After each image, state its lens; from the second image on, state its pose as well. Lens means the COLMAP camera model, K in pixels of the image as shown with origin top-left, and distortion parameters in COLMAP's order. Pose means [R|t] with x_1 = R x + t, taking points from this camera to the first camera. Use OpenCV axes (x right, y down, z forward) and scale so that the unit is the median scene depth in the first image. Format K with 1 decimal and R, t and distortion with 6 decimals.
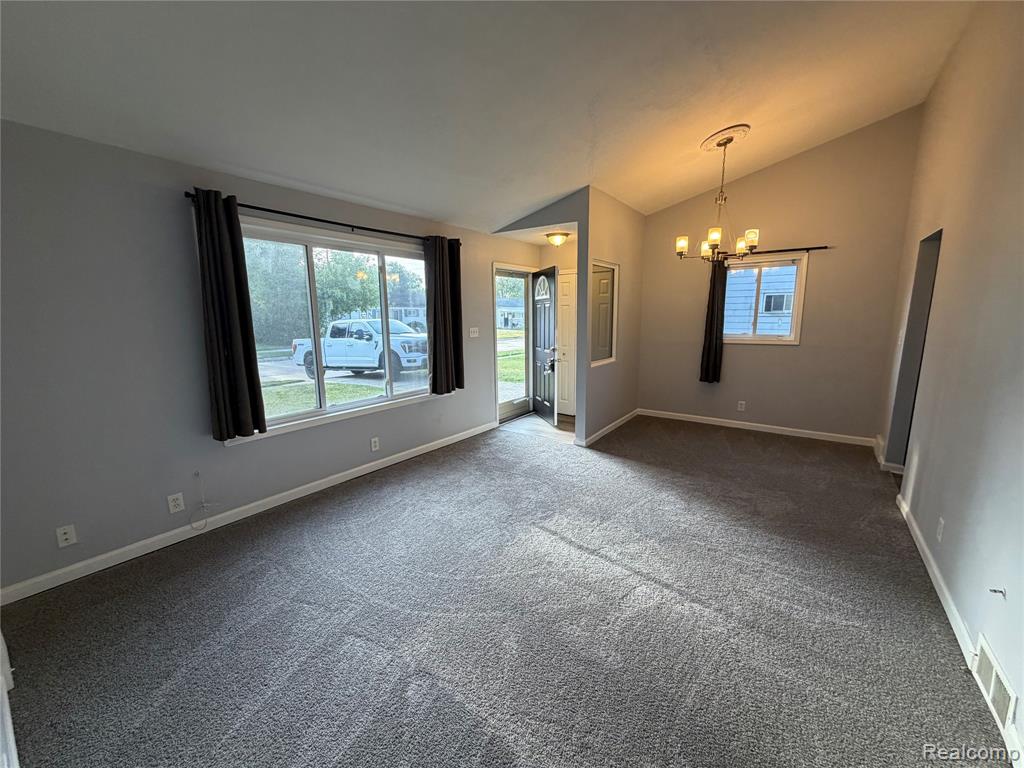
lens RADIAL K [[409.8, 0, 501.5], [0, 409.8, 385.6], [0, 0, 1]] dist [0.009634, 0.000144]
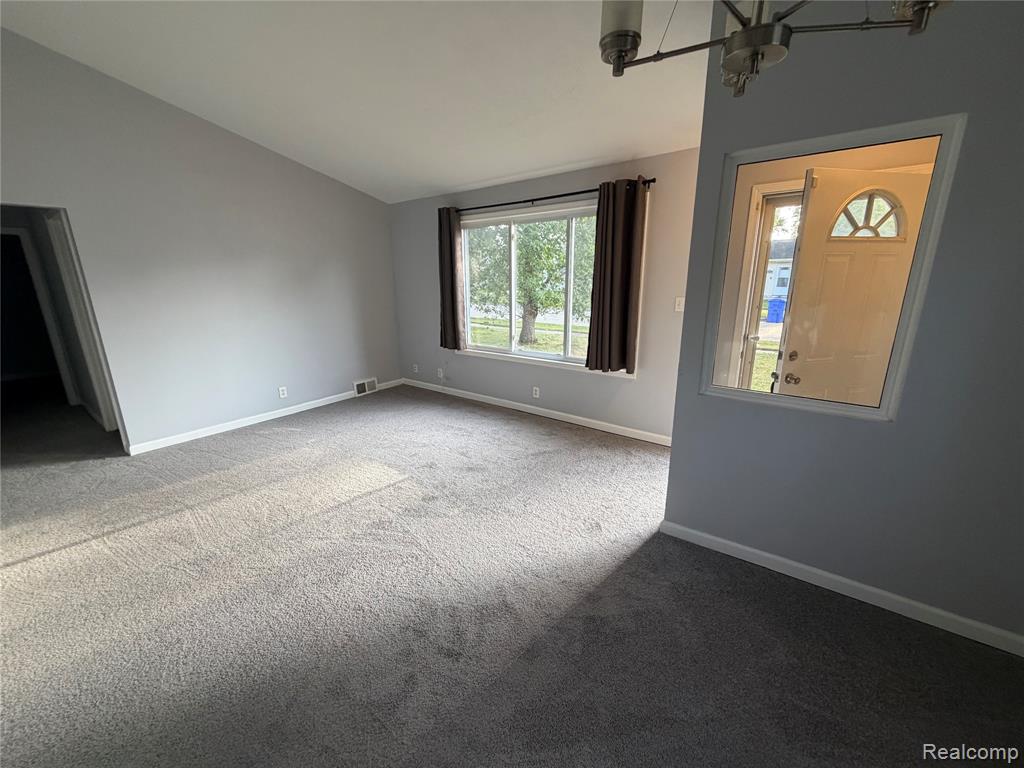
lens RADIAL K [[409.8, 0, 504.6], [0, 409.8, 383.0], [0, 0, 1]] dist [0.009634, 0.000144]
pose [[-0.017730, 0.276003, -0.960993, 0.737134], [-0.147216, 0.949948, 0.275547, -0.173202], [0.988945, 0.146359, 0.023790, 0.811450]]
